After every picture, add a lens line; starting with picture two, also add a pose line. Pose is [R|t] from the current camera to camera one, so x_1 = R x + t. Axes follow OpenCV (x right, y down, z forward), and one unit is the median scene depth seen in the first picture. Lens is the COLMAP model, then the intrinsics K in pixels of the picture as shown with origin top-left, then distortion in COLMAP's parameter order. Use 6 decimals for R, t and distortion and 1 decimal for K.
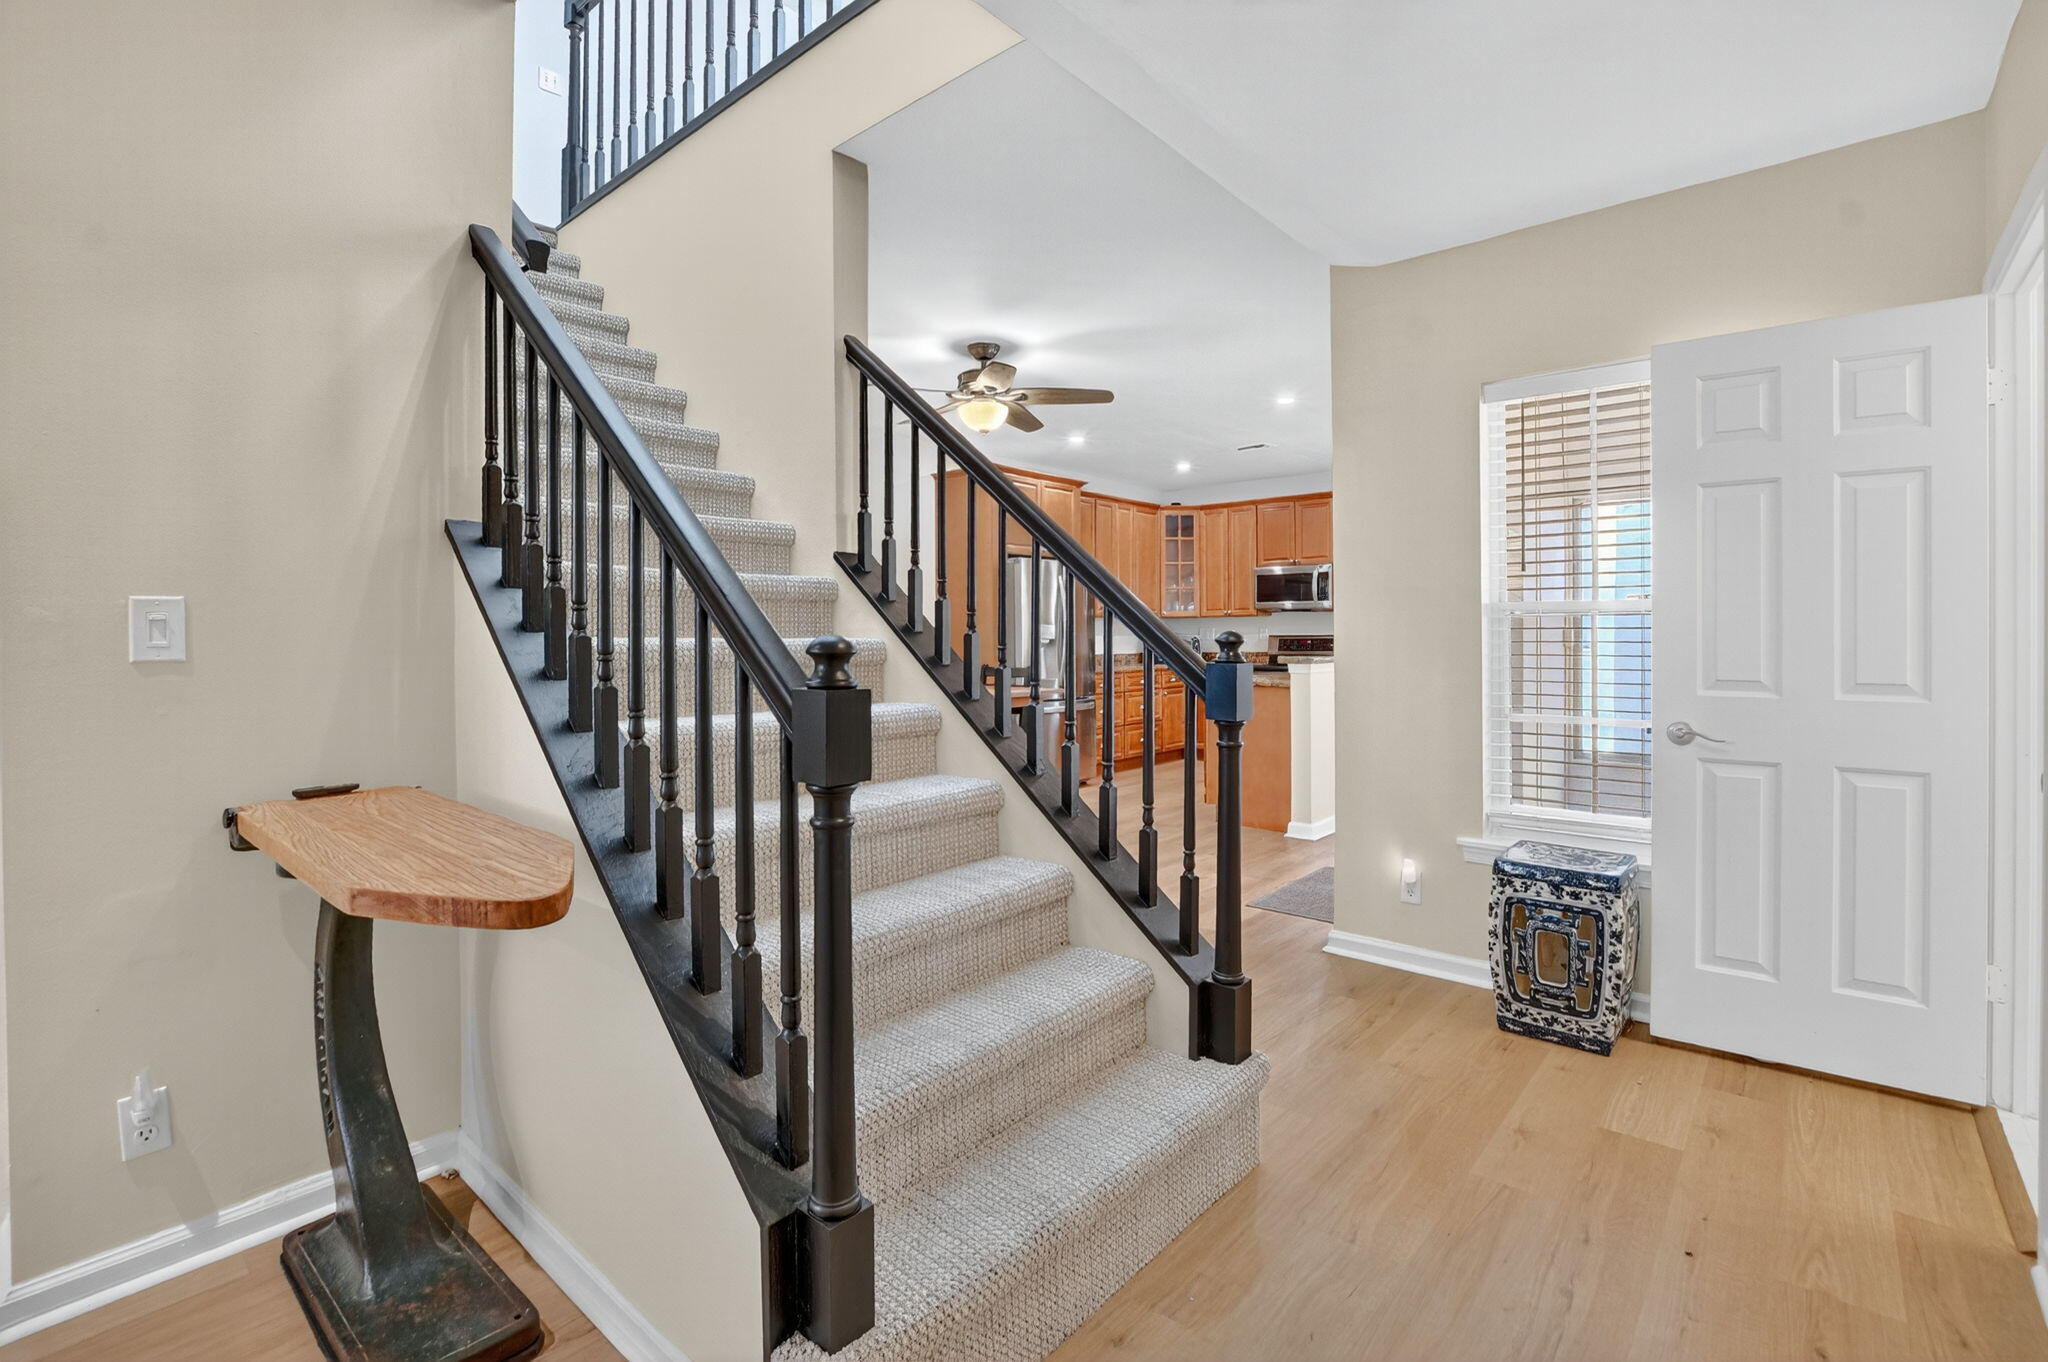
lens RADIAL K [[919.4, 0, 1023.1], [0, 919.4, 639.2], [0, 0, 1]] dist [-0.029240, 0.000880]
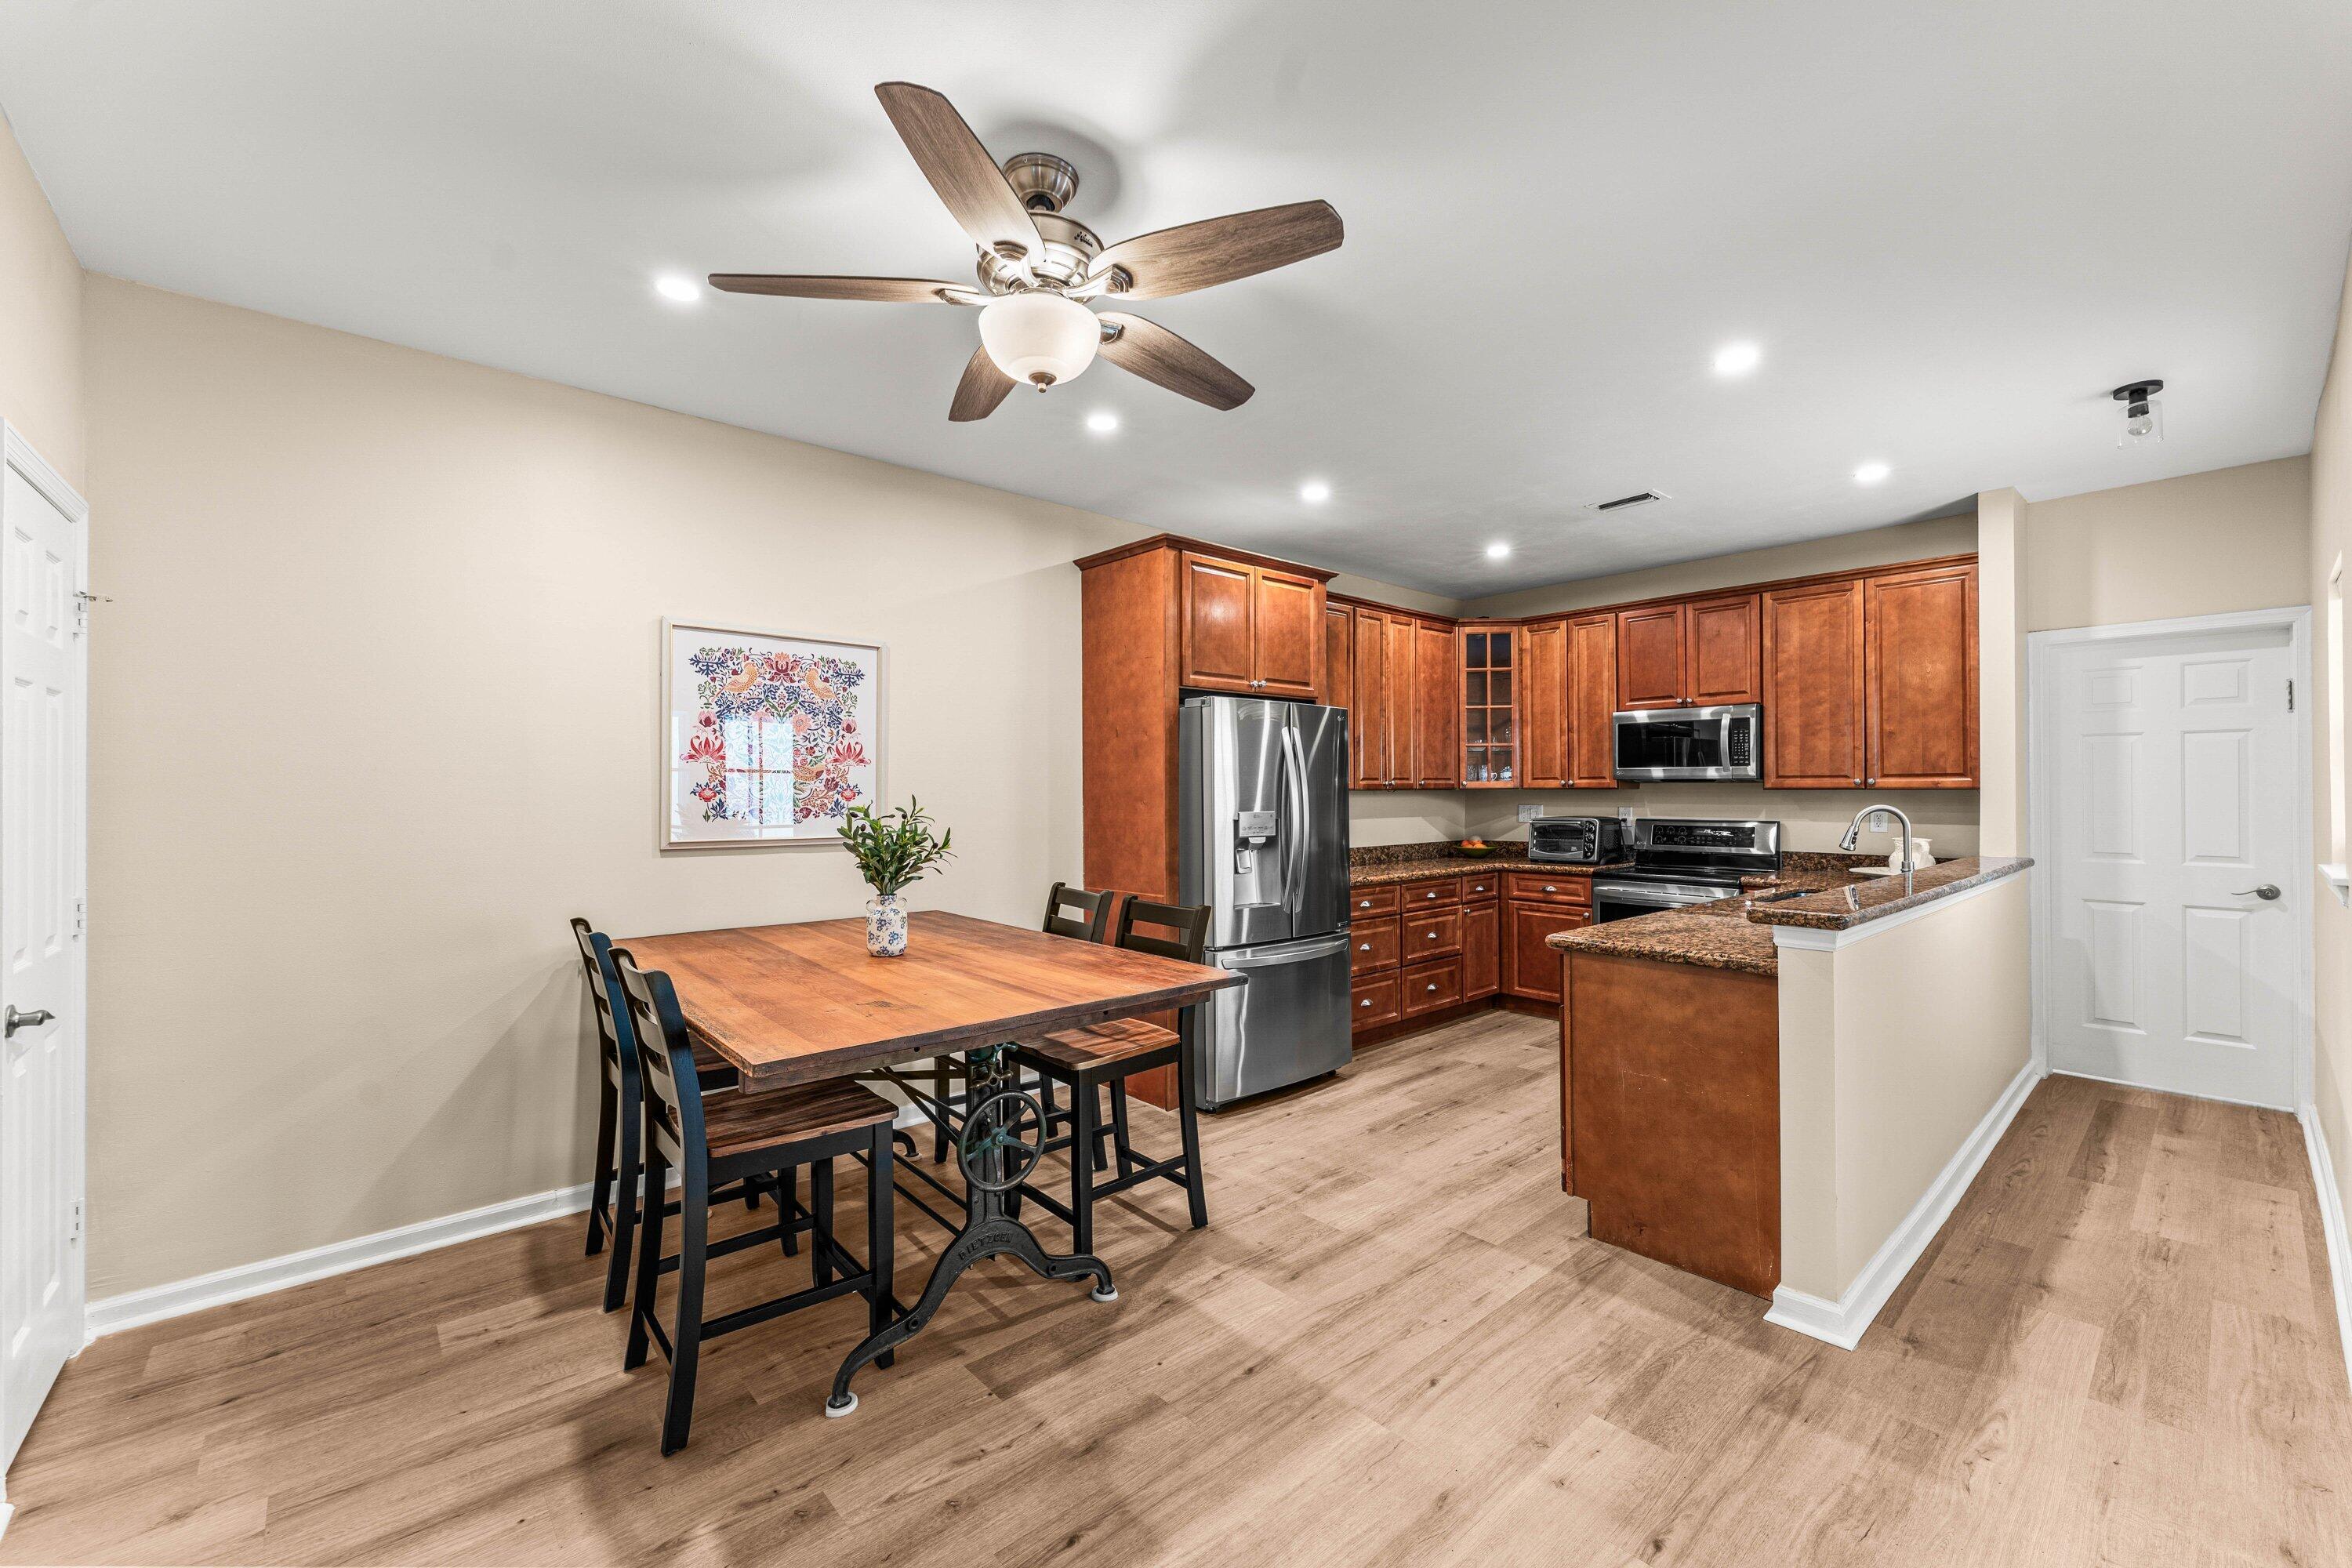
lens RADIAL K [[949.9, 0, 1175.8], [0, 949.9, 786.9], [0, 0, 1]] dist [0.003171, -0.001047]
pose [[0.991374, 0.000099, -0.131060, 0.039843], [-0.001311, 0.999957, -0.009159, -0.020363], [0.131054, 0.009252, 0.991332, 0.312010]]
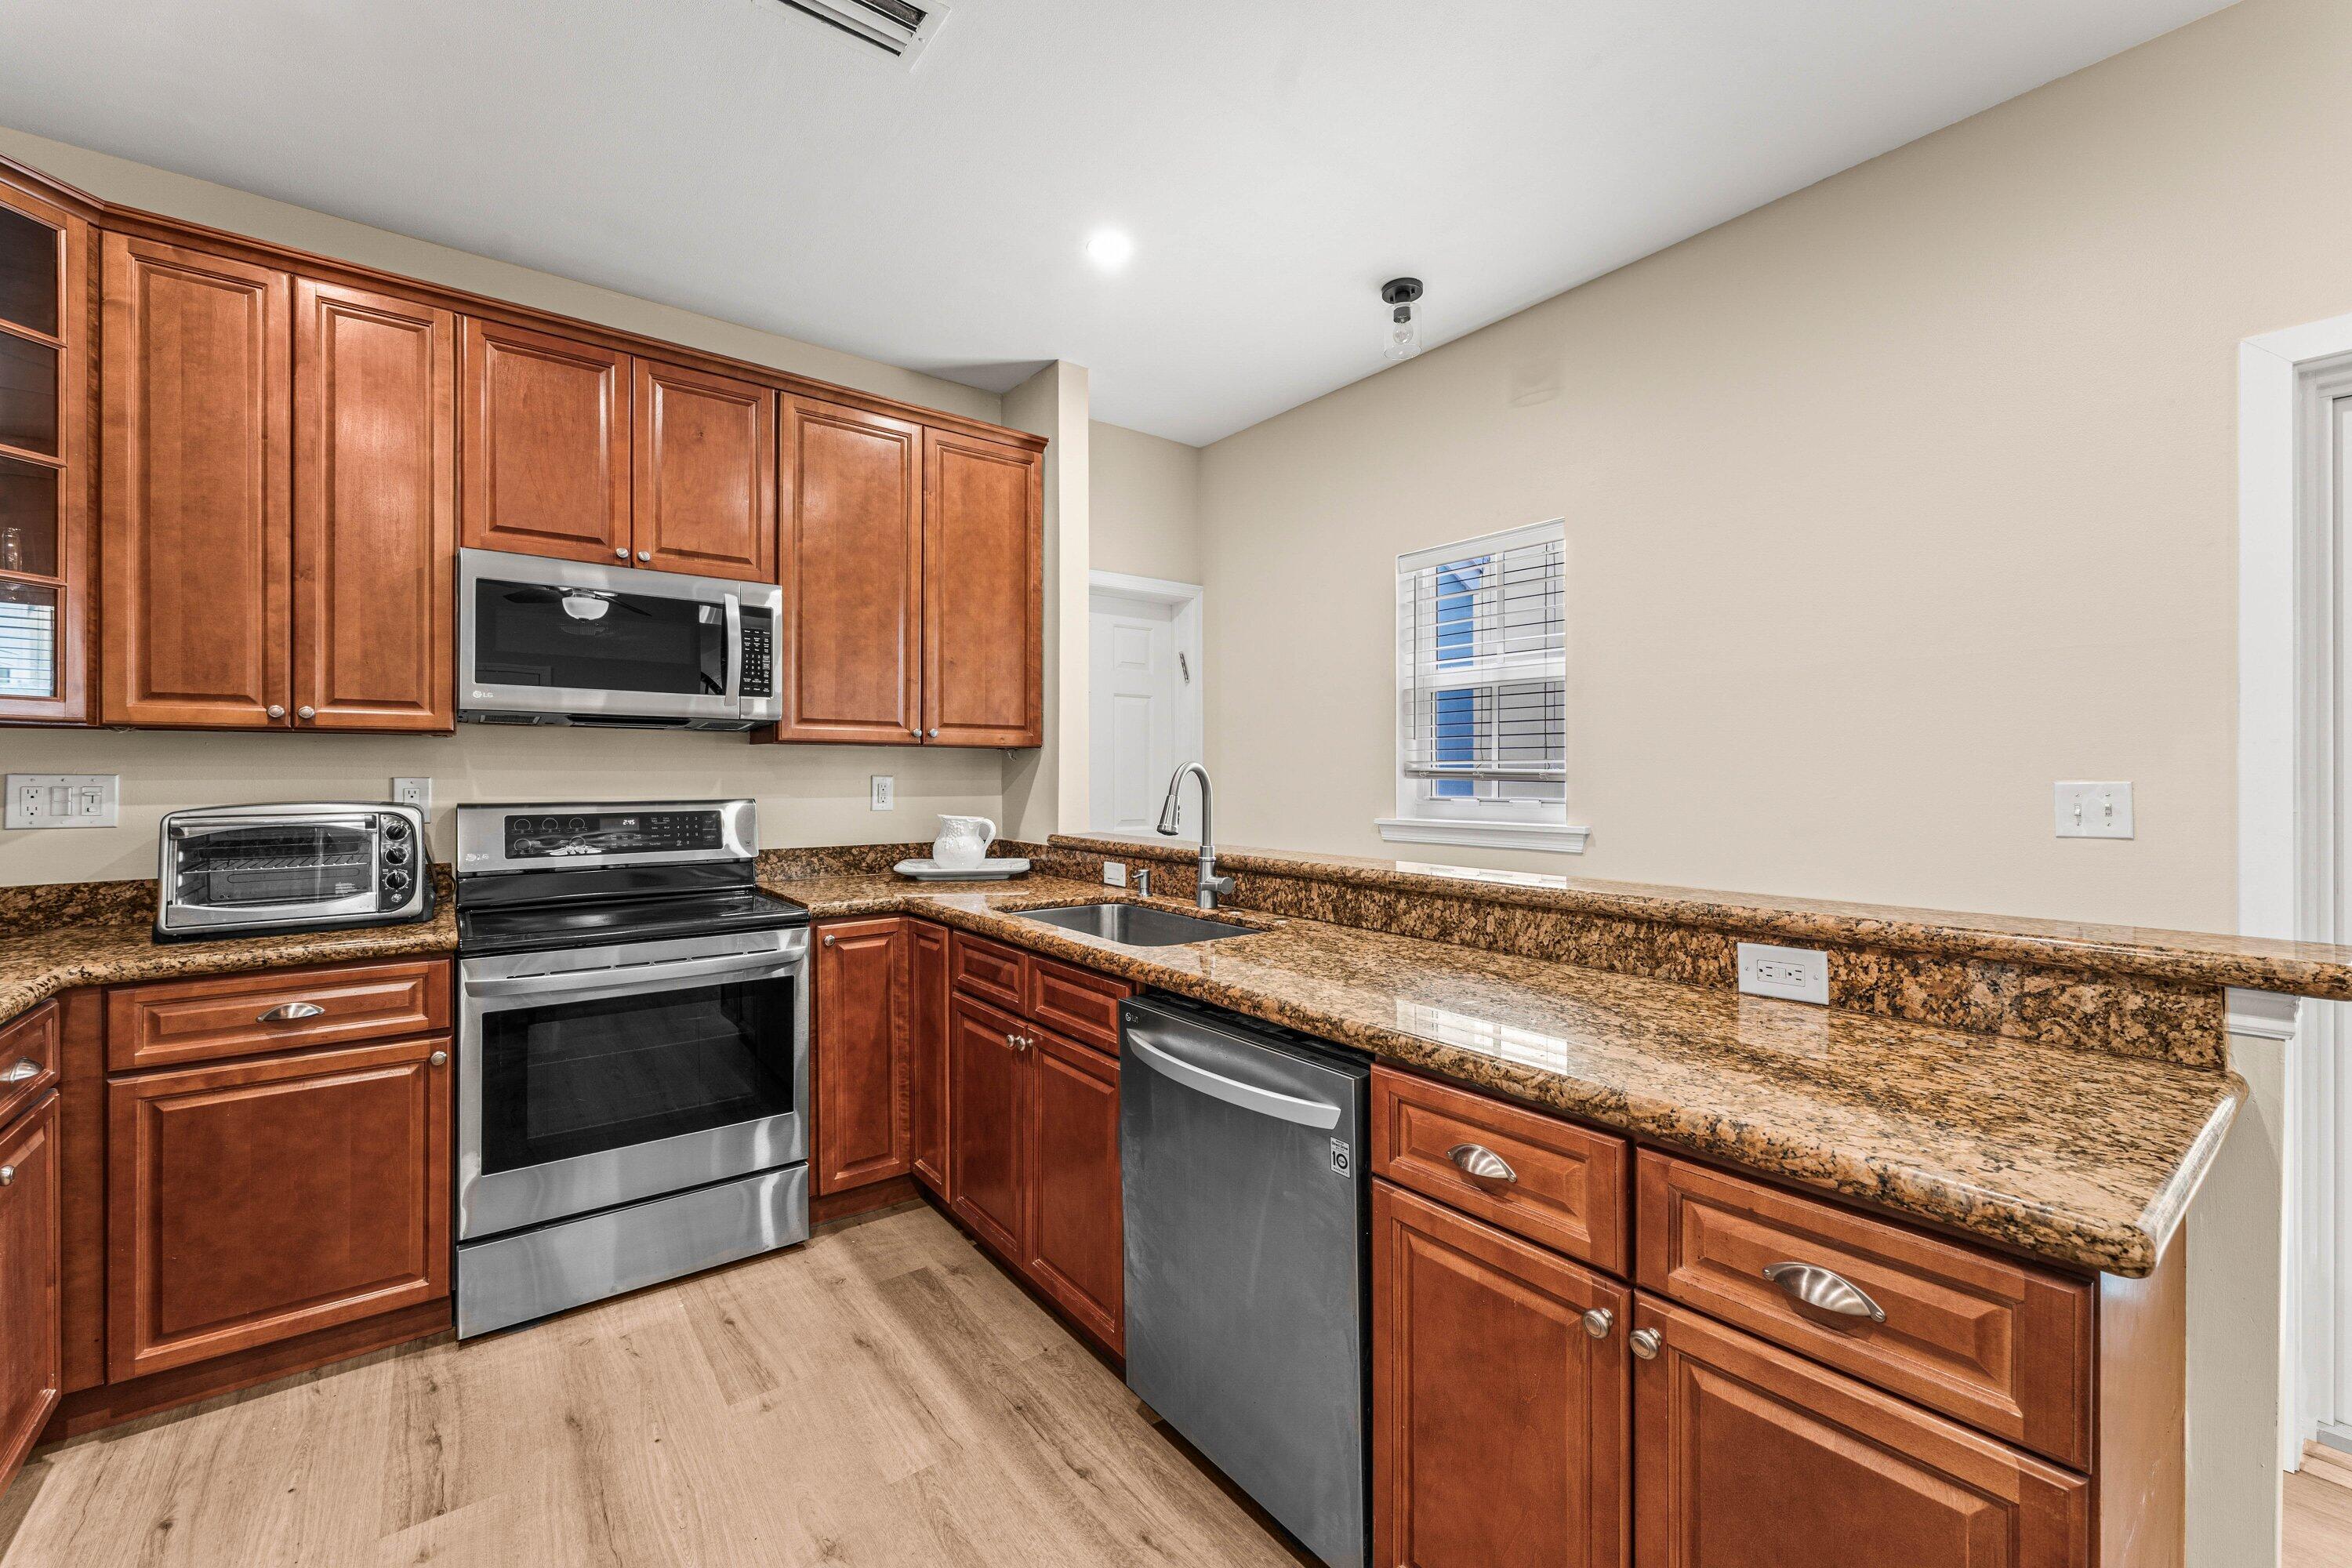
lens RADIAL K [[949.9, 0, 1179.1], [0, 949.9, 776.6], [0, 0, 1]] dist [0.003171, -0.001047]
pose [[0.204513, 0.000947, 0.978863, 0.029614], [0.002906, 0.999995, -0.001575, -0.011908], [-0.978860, 0.003167, 0.204509, 0.736042]]
